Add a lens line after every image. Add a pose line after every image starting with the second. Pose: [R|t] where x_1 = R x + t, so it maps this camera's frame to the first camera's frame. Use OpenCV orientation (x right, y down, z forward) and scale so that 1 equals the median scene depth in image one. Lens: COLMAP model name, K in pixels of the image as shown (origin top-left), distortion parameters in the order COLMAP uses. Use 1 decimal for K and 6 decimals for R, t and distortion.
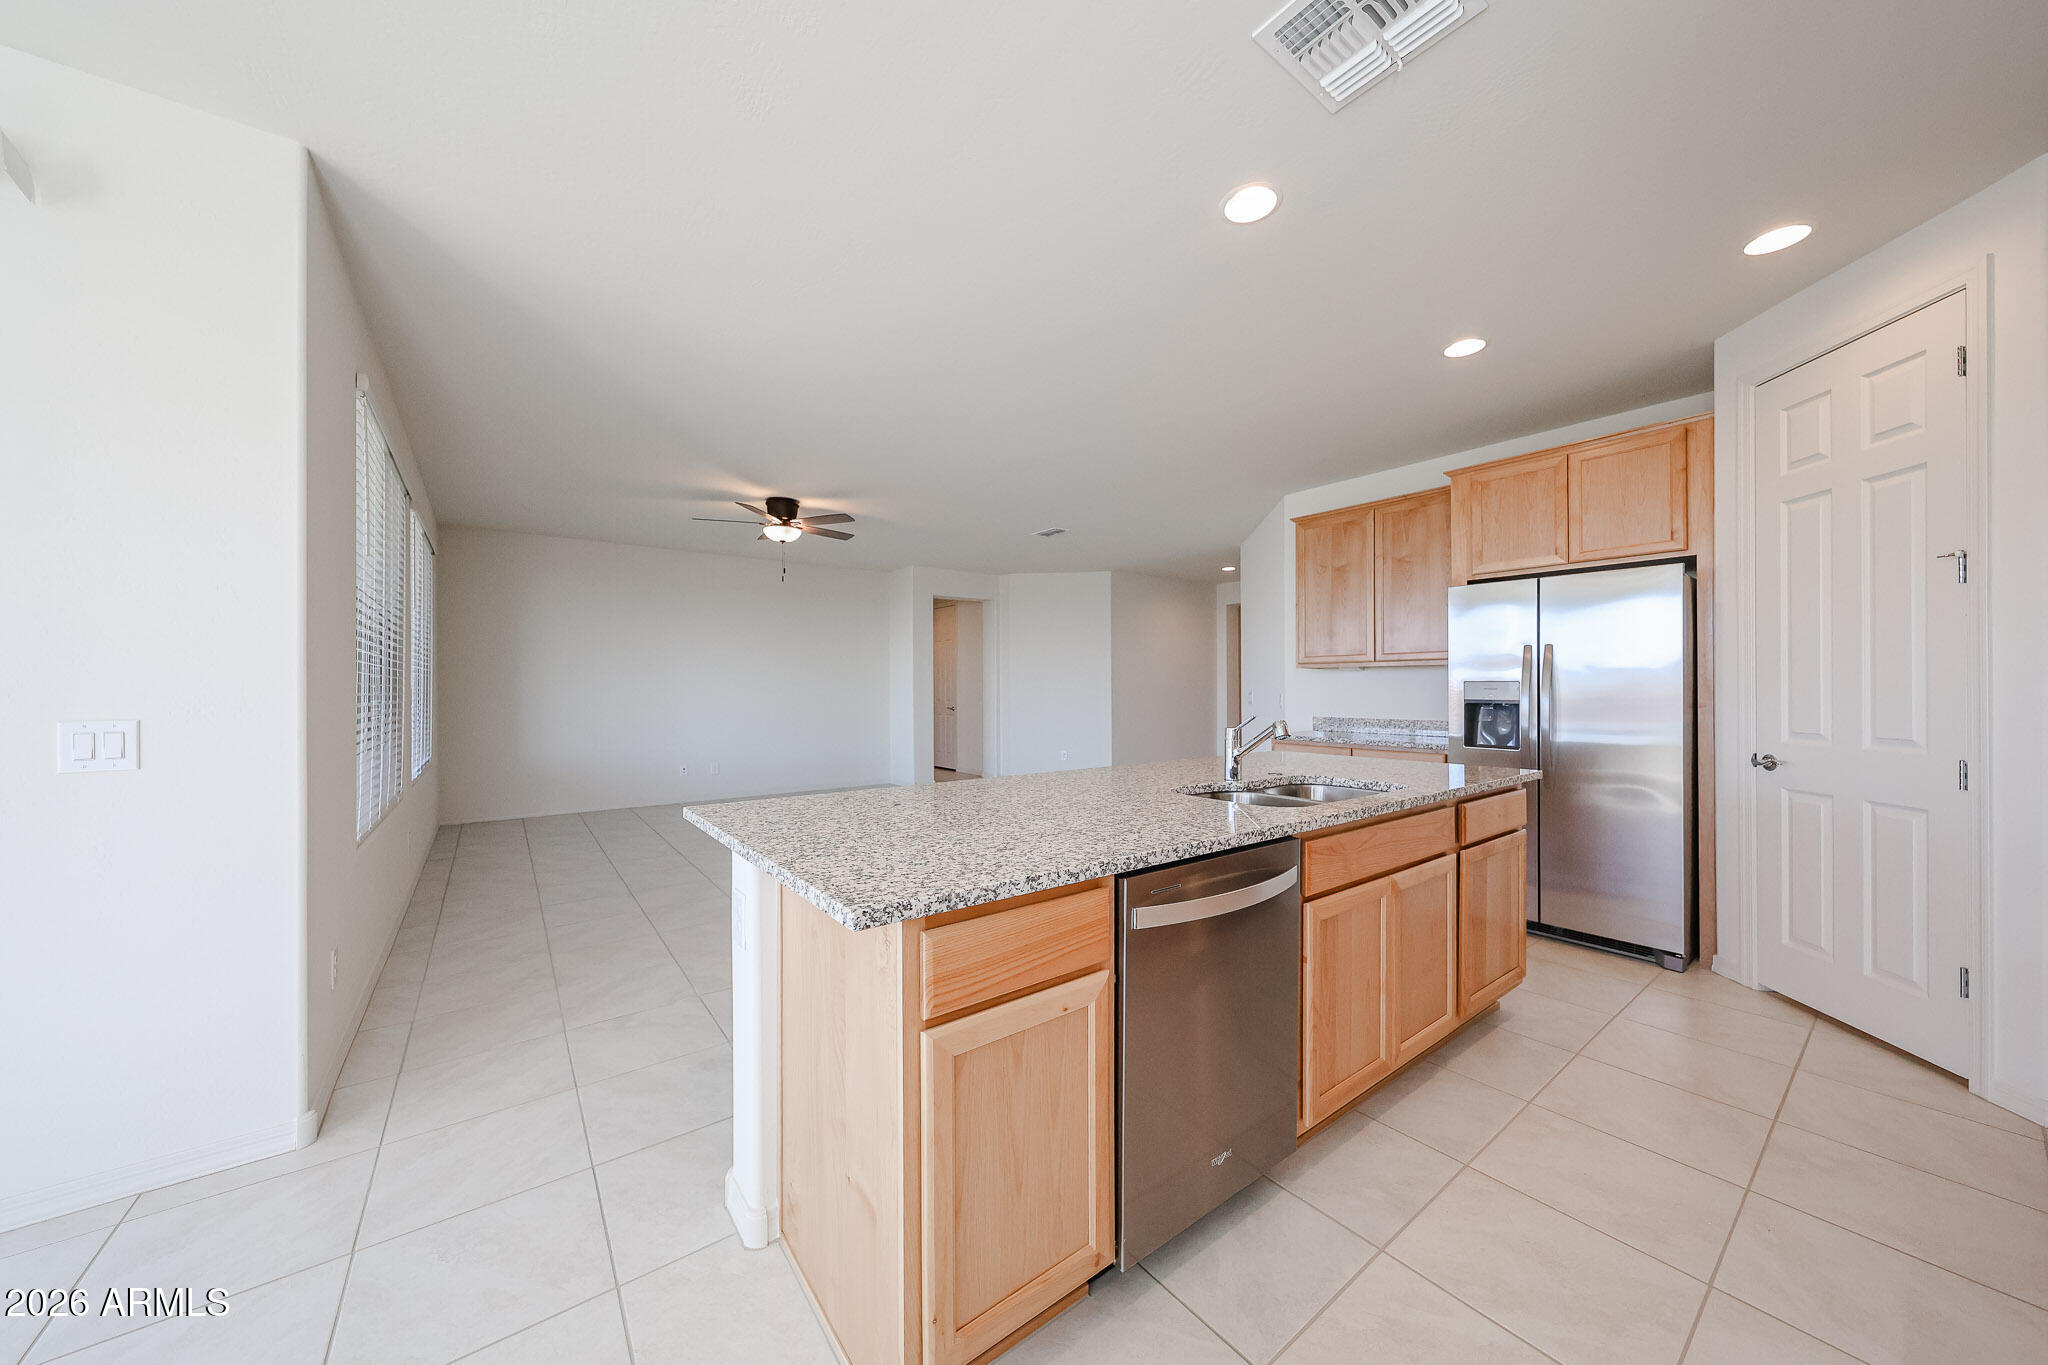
lens RADIAL K [[701.7, 0, 1013.5], [0, 701.7, 688.0], [0, 0, 1]] dist [0.002492, 0.000114]
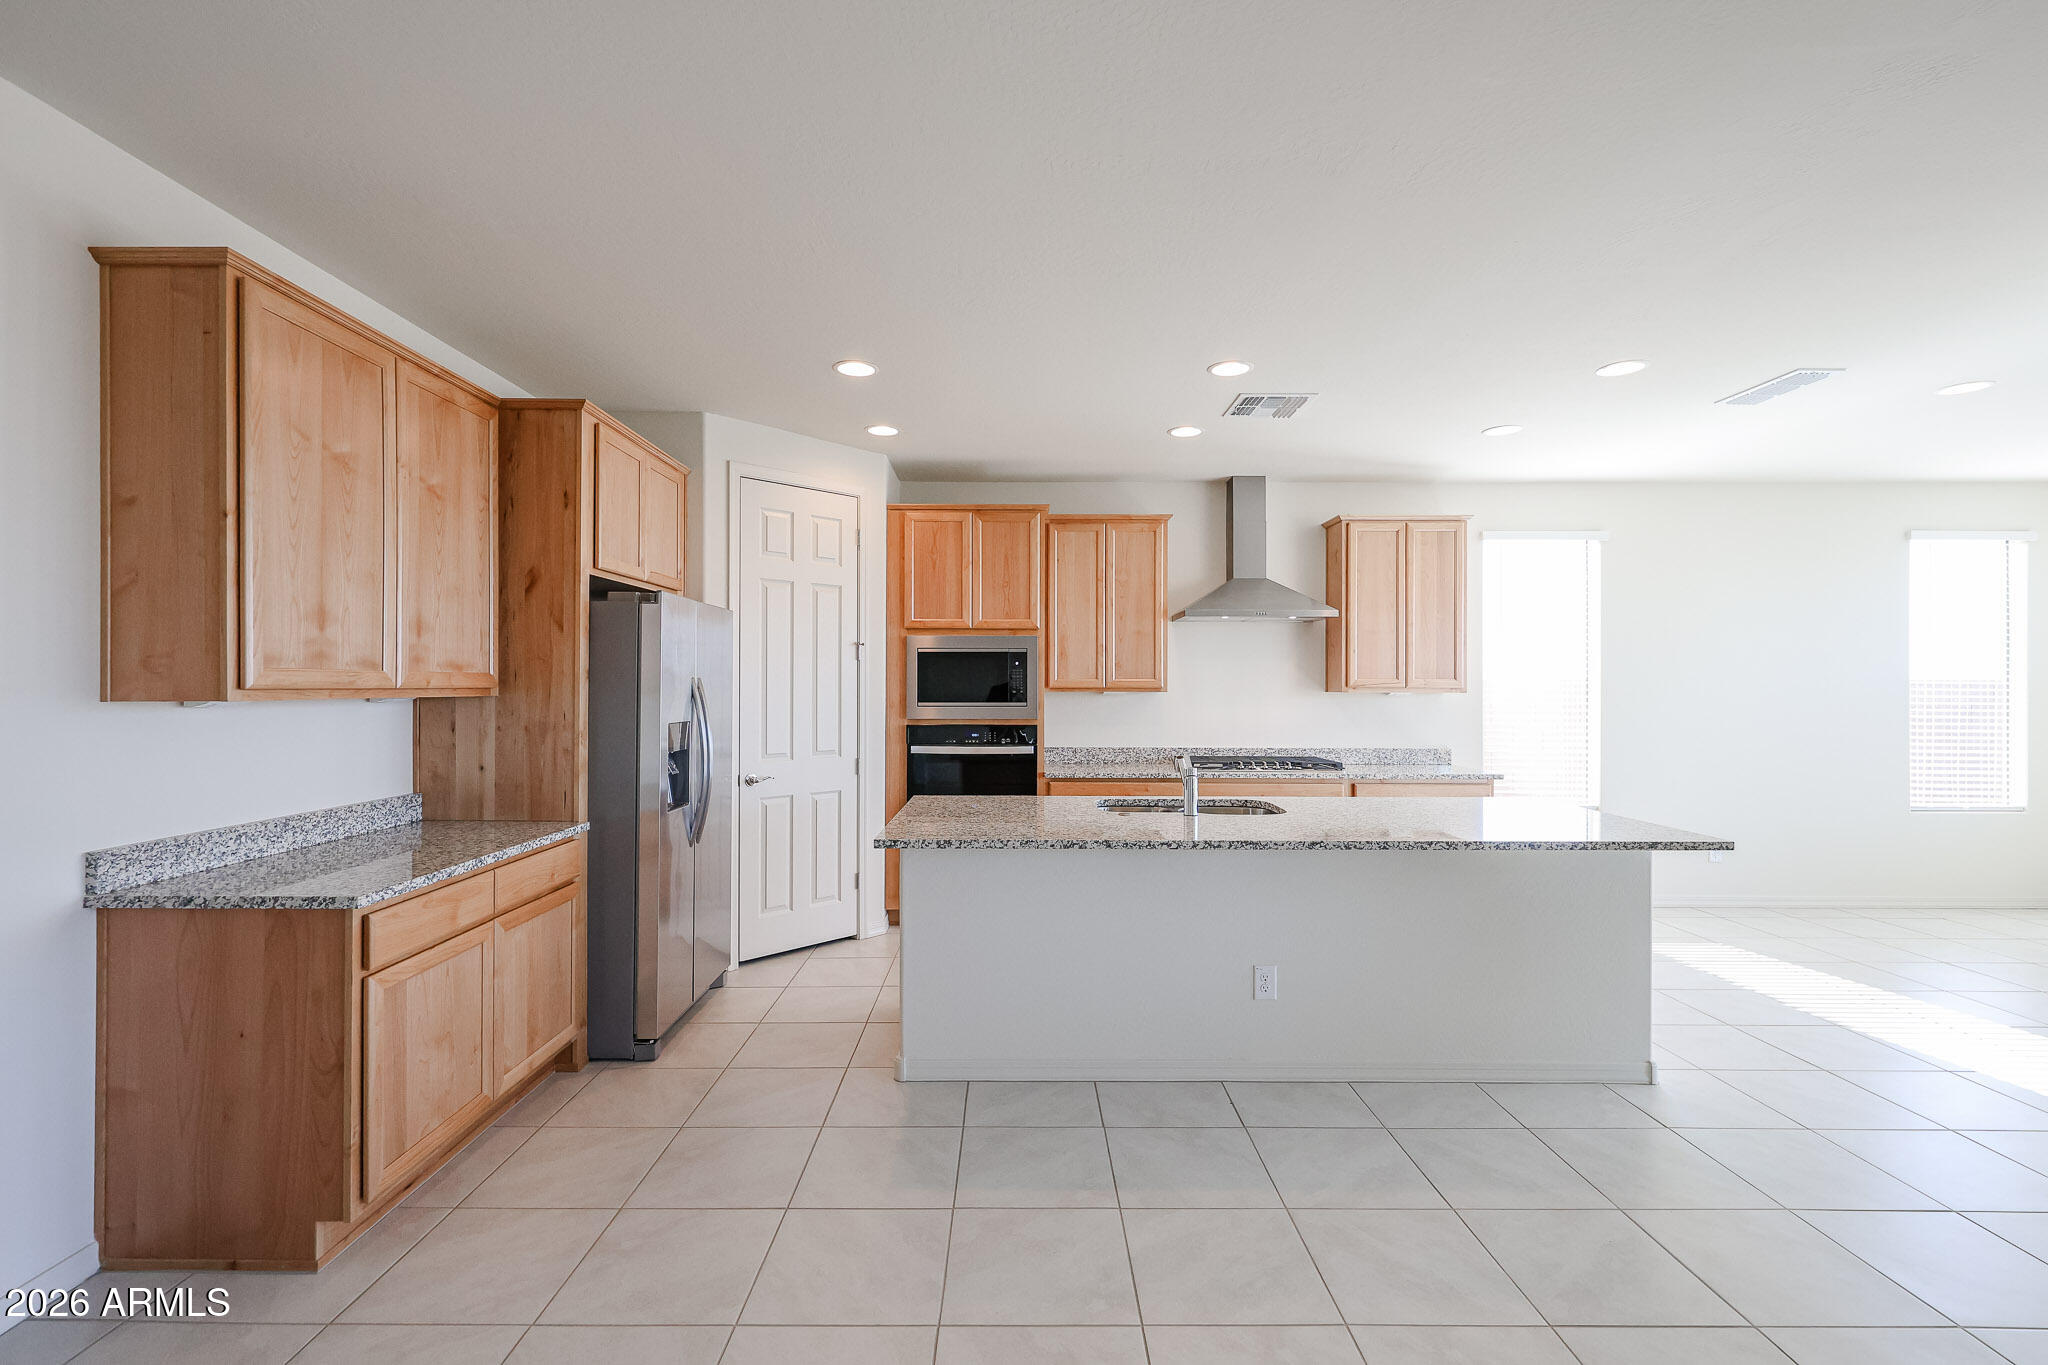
lens RADIAL K [[921.0, 0, 1021.9], [0, 921.0, 681.1], [0, 0, 1]] dist [0.000825, 0.001186]
pose [[-0.805771, 0.004776, 0.592208, -0.226834], [0.001747, 0.999982, -0.005688, -0.047548], [-0.592225, -0.003549, -0.805765, 1.563831]]
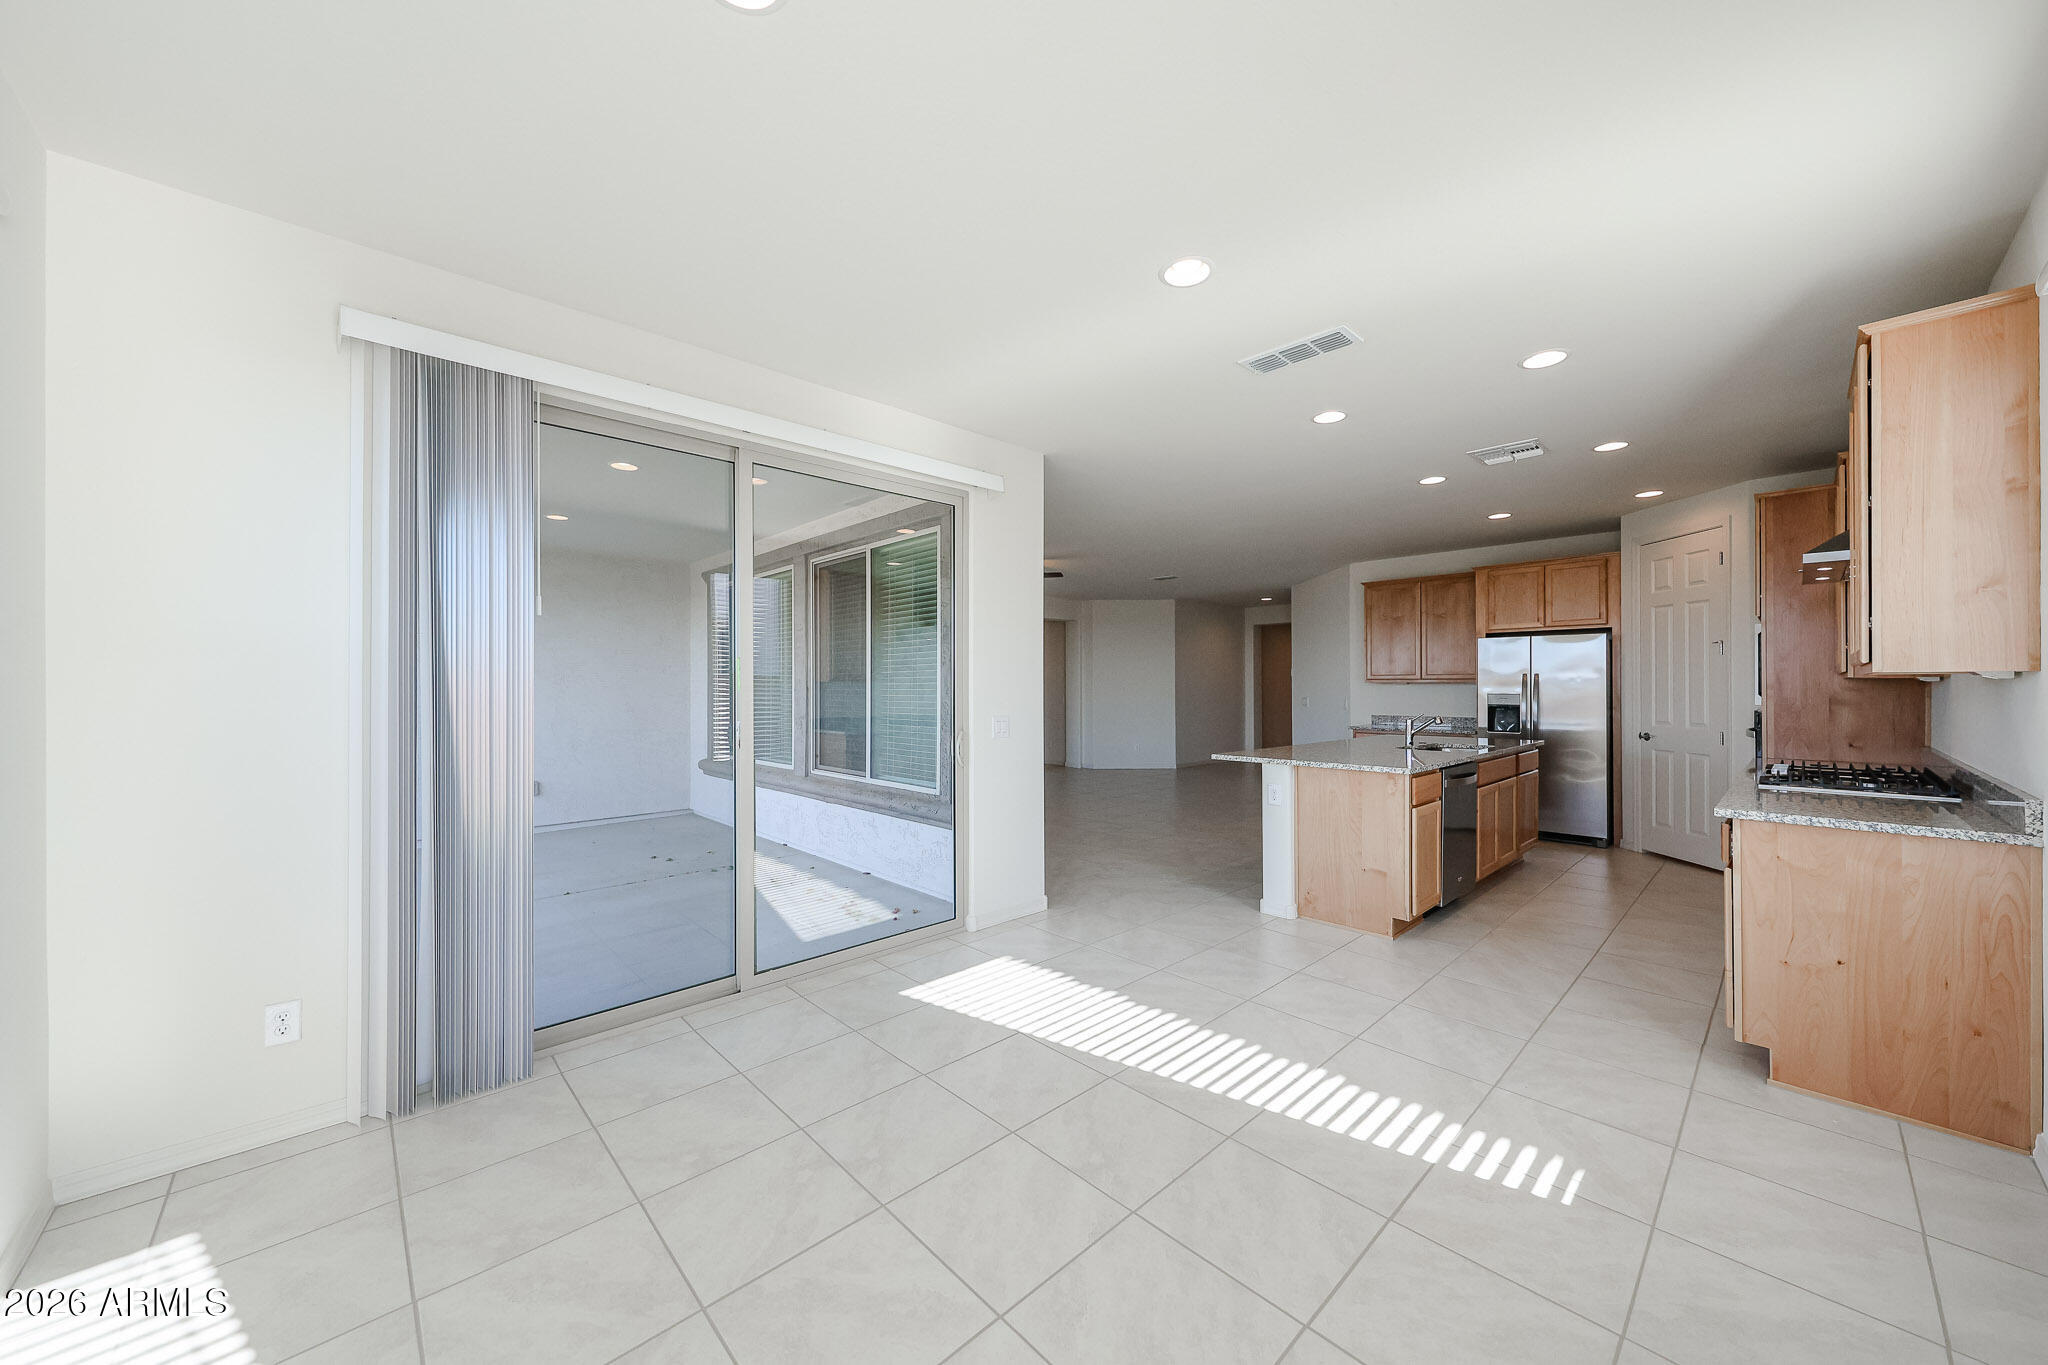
lens RADIAL K [[736.3, 0, 1010.8], [0, 736.3, 687.1], [0, 0, 1]] dist [0.001136, -0.000075]
pose [[0.994712, -0.000036, 0.102703, -0.704205], [0.000117, 1.000000, -0.000790, -0.024631], [-0.102703, 0.000798, 0.994712, -0.673112]]
